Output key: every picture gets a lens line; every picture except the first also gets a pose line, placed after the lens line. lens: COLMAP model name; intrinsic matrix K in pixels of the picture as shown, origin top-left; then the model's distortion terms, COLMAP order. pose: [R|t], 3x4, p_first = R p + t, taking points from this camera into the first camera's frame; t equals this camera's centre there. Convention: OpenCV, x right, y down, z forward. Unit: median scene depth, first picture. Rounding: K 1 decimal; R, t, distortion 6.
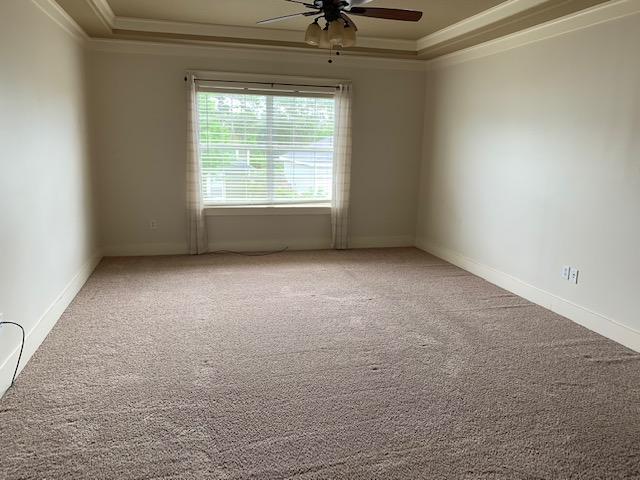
lens RADIAL K [[498.8, 0, 320.0], [0, 498.8, 240.0], [0, 0, 1]] dist [0.002392, -0.001478]
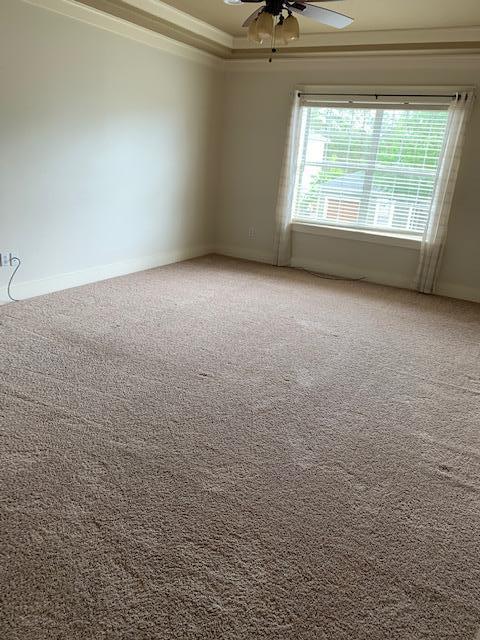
lens RADIAL K [[498.8, 0, 198.8], [0, 498.8, 317.9], [0, 0, 1]] dist [0.002392, -0.001478]
pose [[0.701938, 0.254410, -0.665251, 0.372345], [-0.188699, 0.967080, 0.170732, -0.014134], [0.686786, 0.005689, 0.726837, 0.114407]]
